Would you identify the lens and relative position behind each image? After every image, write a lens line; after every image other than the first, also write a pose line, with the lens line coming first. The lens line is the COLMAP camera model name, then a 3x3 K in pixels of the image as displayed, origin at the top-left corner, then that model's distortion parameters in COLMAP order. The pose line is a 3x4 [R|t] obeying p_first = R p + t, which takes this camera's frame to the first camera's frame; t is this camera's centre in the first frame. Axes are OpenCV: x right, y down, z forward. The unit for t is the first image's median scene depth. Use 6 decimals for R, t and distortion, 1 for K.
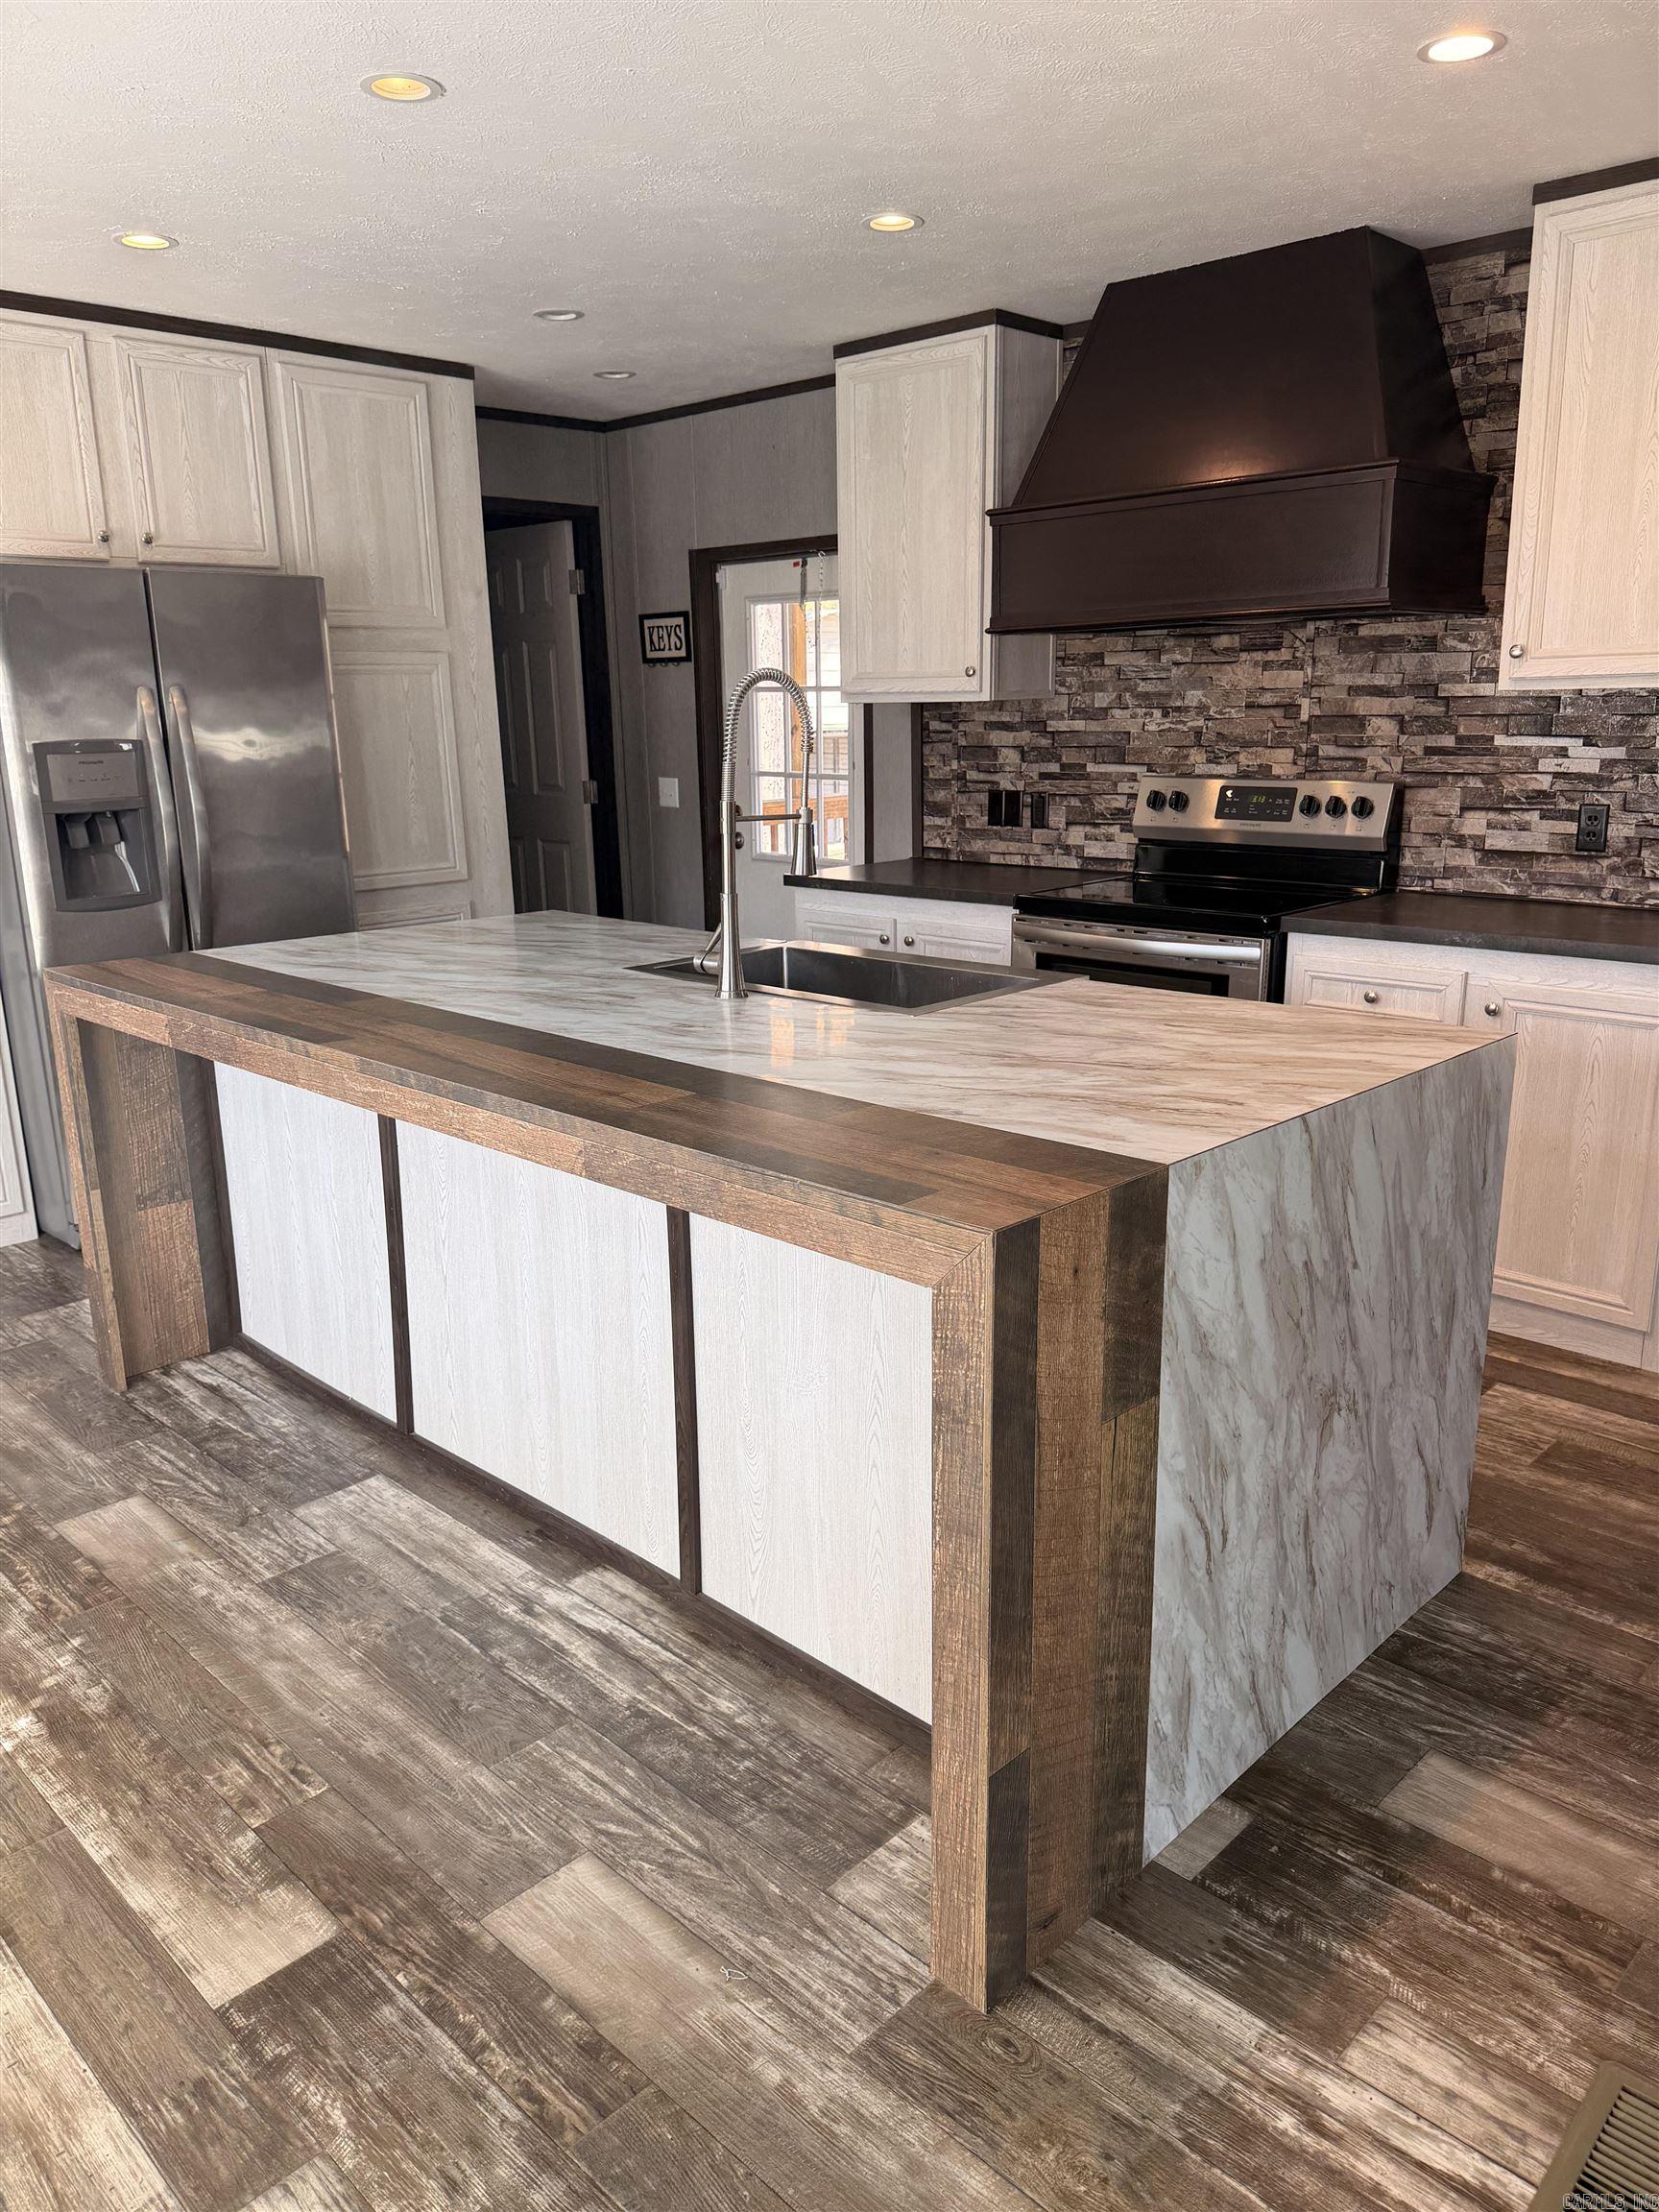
lens RADIAL K [[1558.7, 0, 815.5], [0, 1558.7, 1070.7], [0, 0, 1]] dist [0.038724, -0.038356]
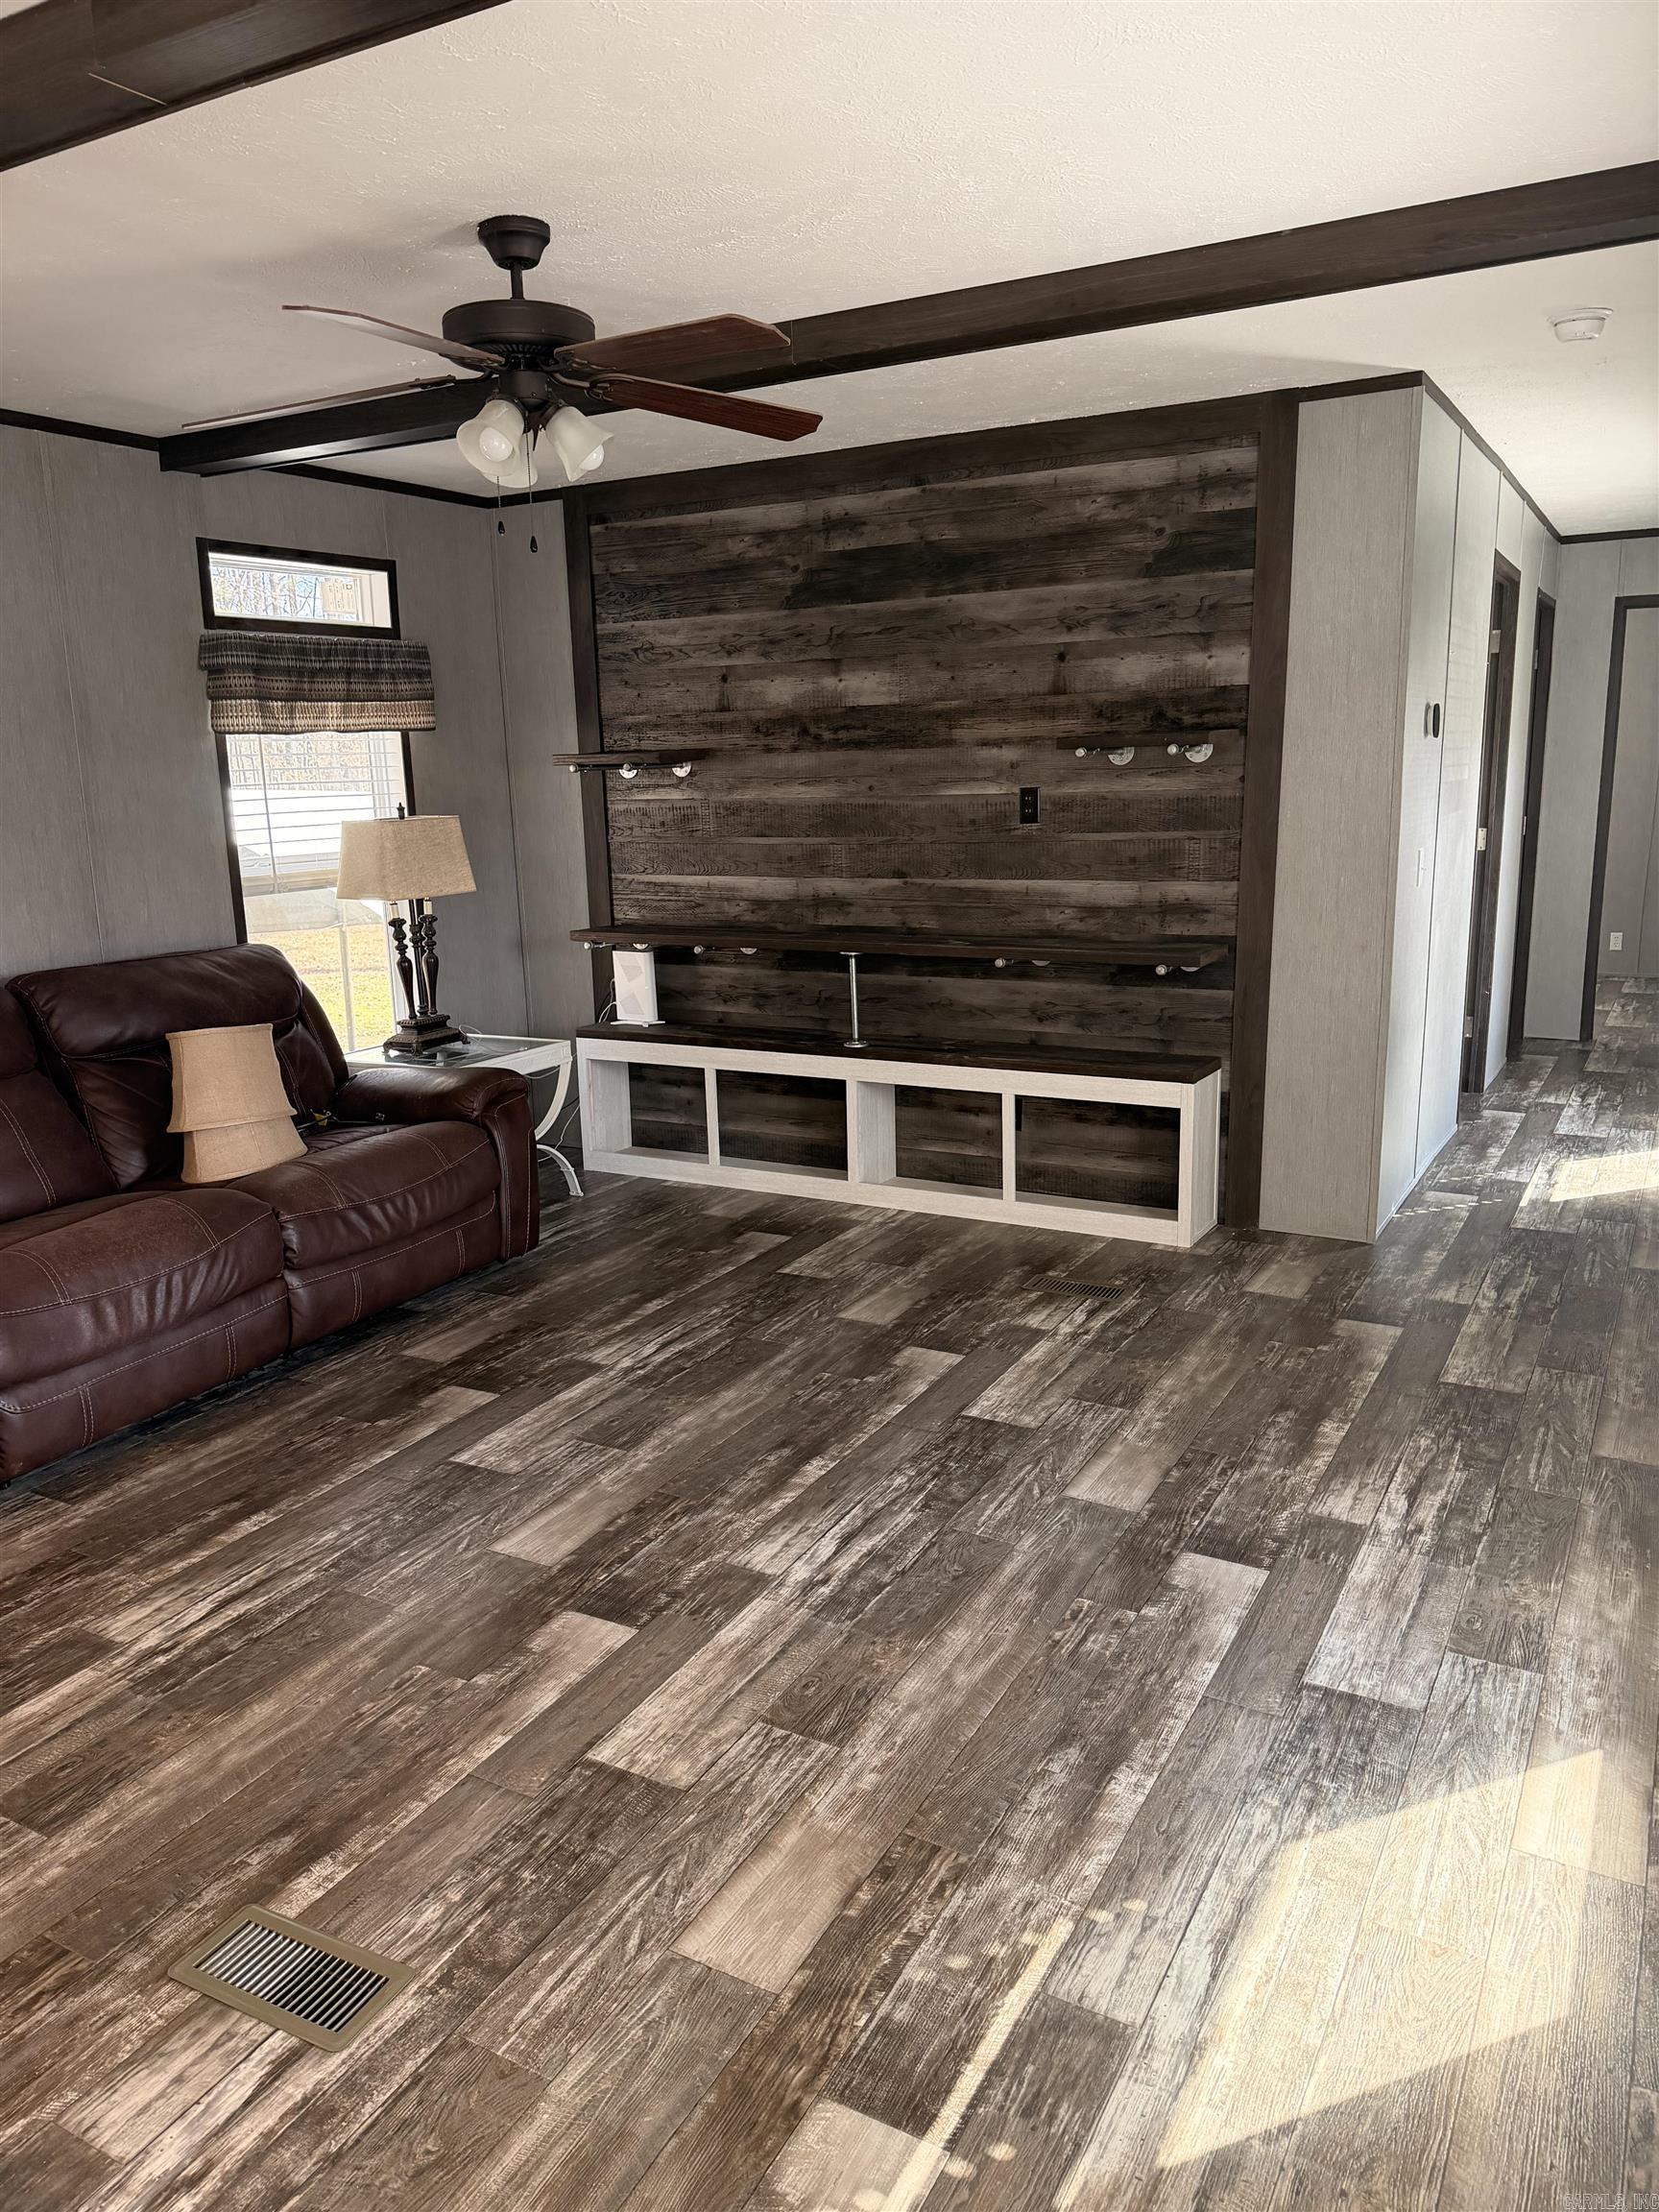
lens RADIAL K [[1558.7, 0, 832.6], [0, 1558.7, 1126.9], [0, 0, 1]] dist [0.038724, -0.038356]
pose [[-0.263376, -0.191782, 0.945438, -0.908869], [0.258937, 0.930022, 0.260789, -0.197420], [-0.929293, 0.313494, -0.195286, 0.838769]]
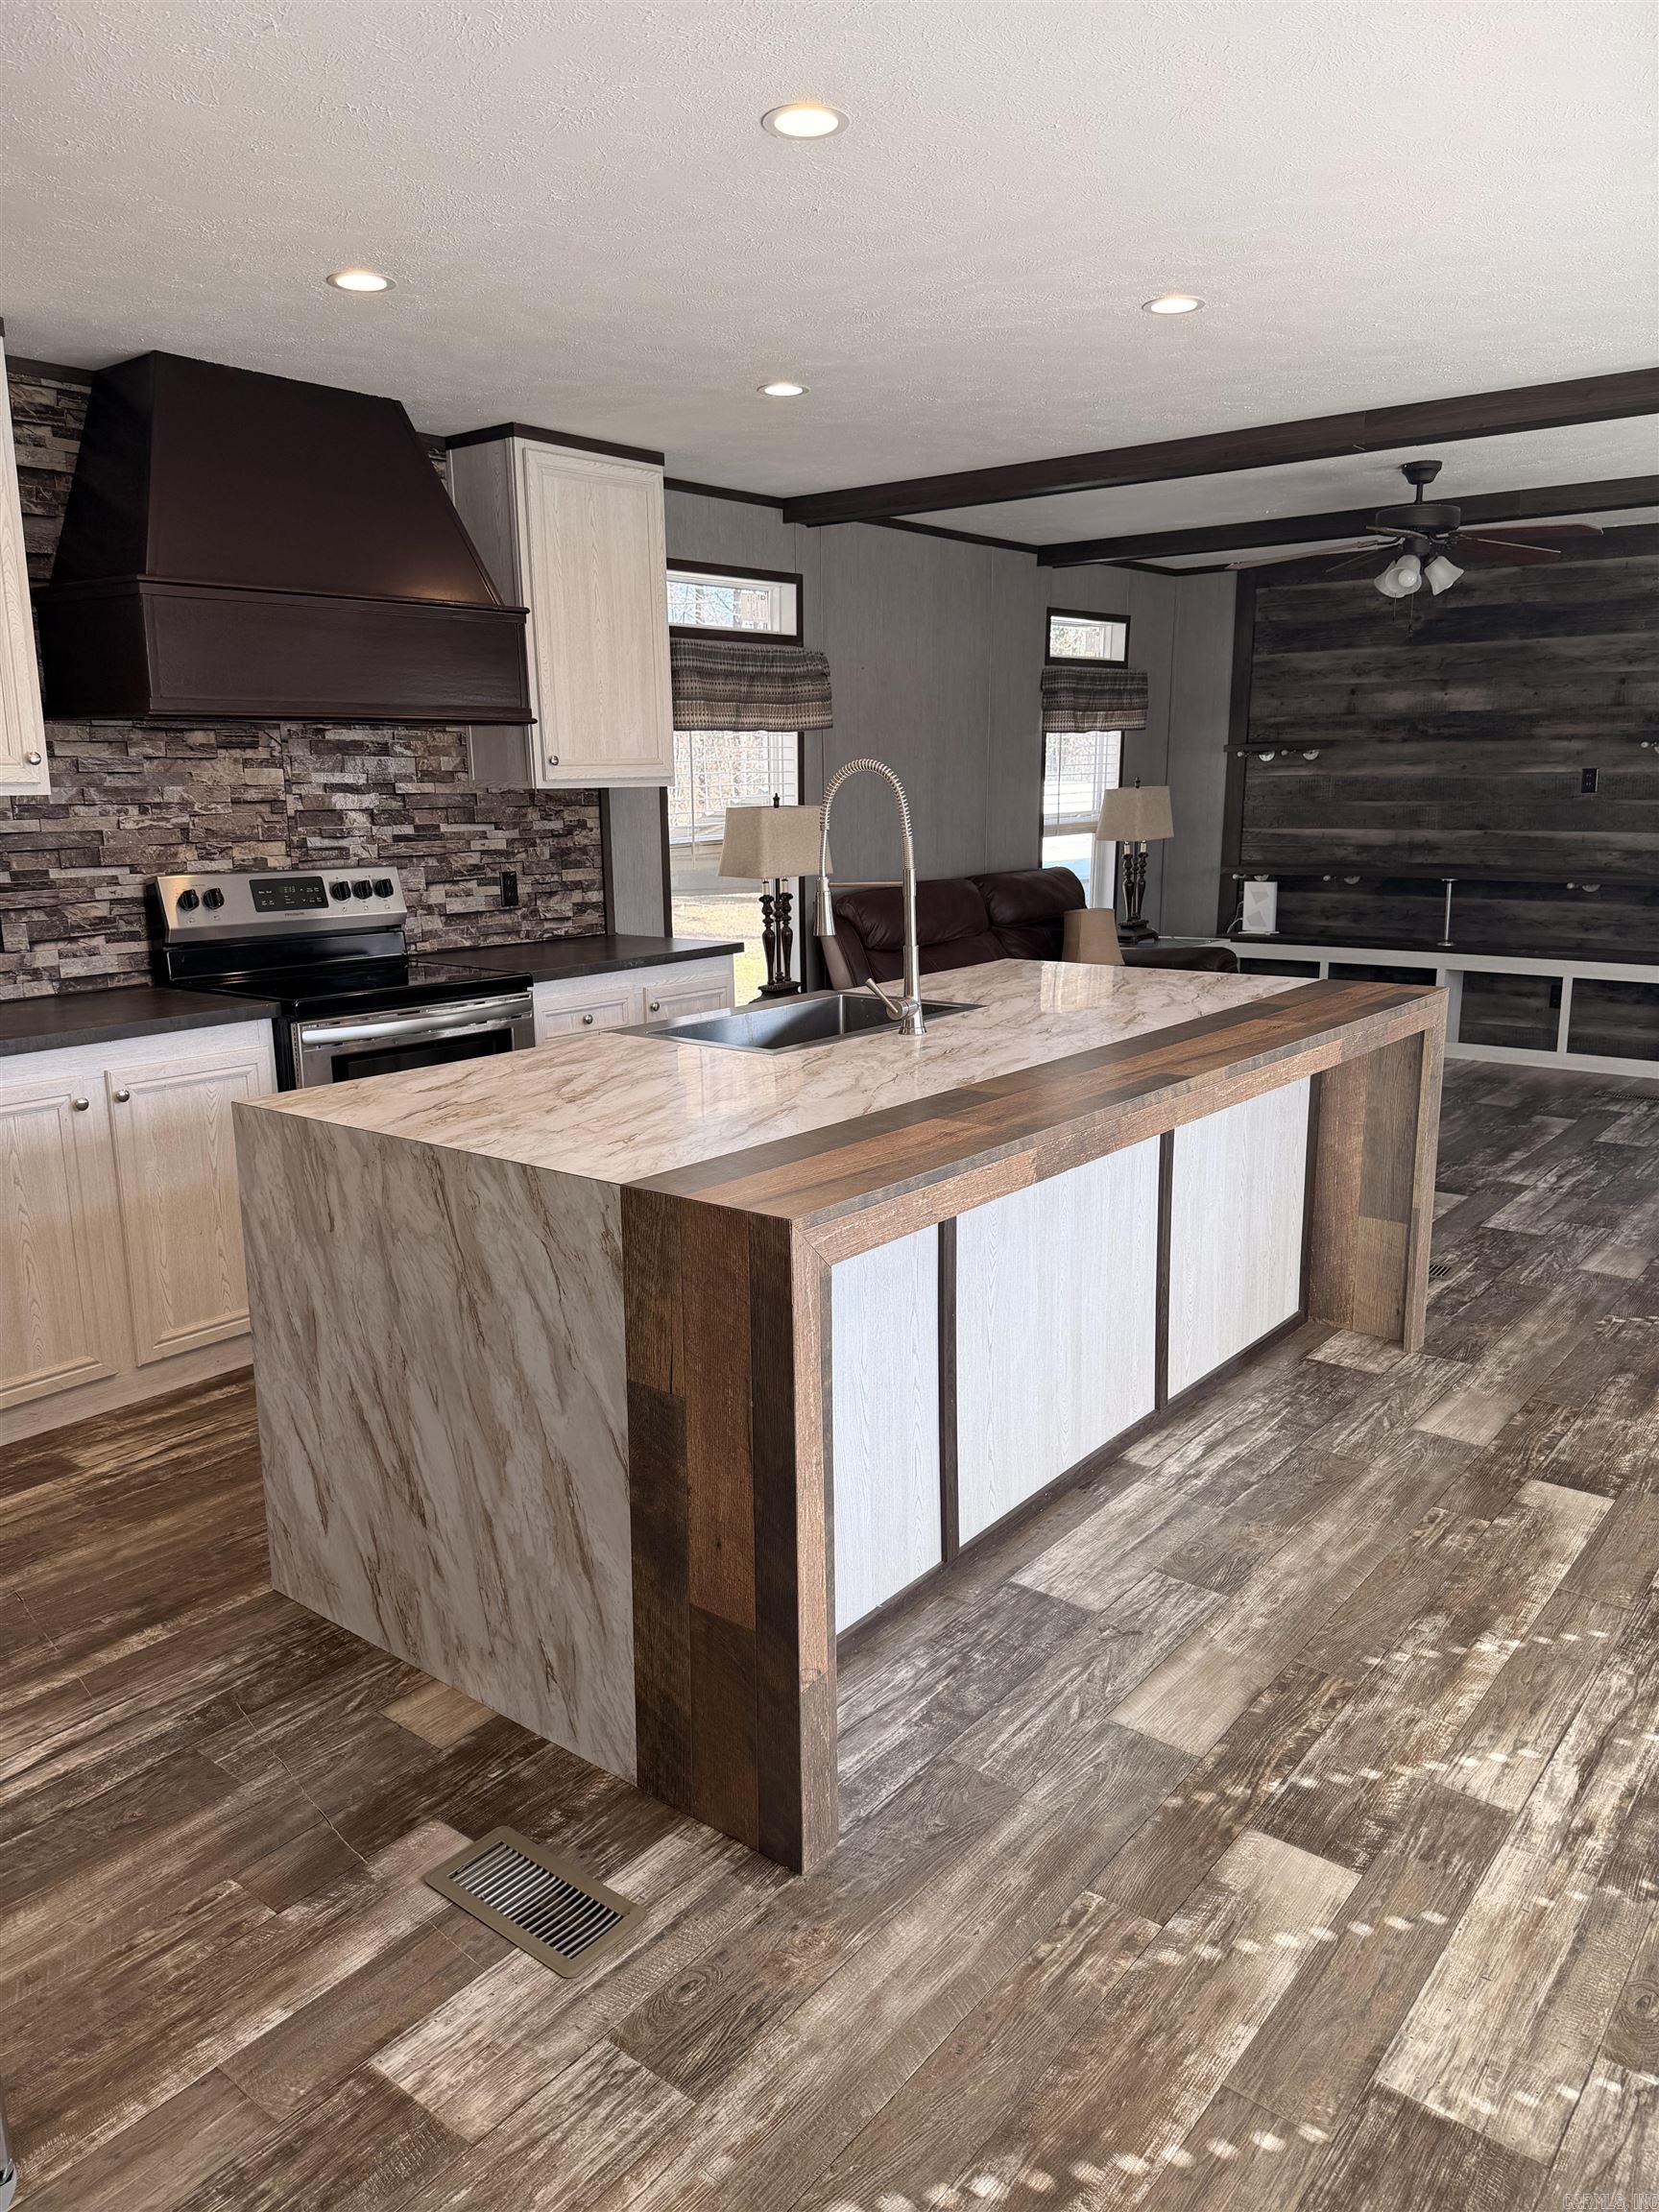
lens RADIAL K [[1558.7, 0, 843.7], [0, 1558.7, 1101.6], [0, 0, 1]] dist [0.038724, -0.038356]
pose [[-0.106396, -0.186767, 0.976626, -1.097983], [0.239992, 0.948339, 0.207503, -0.232631], [-0.964927, 0.256459, -0.056077, 1.024389]]
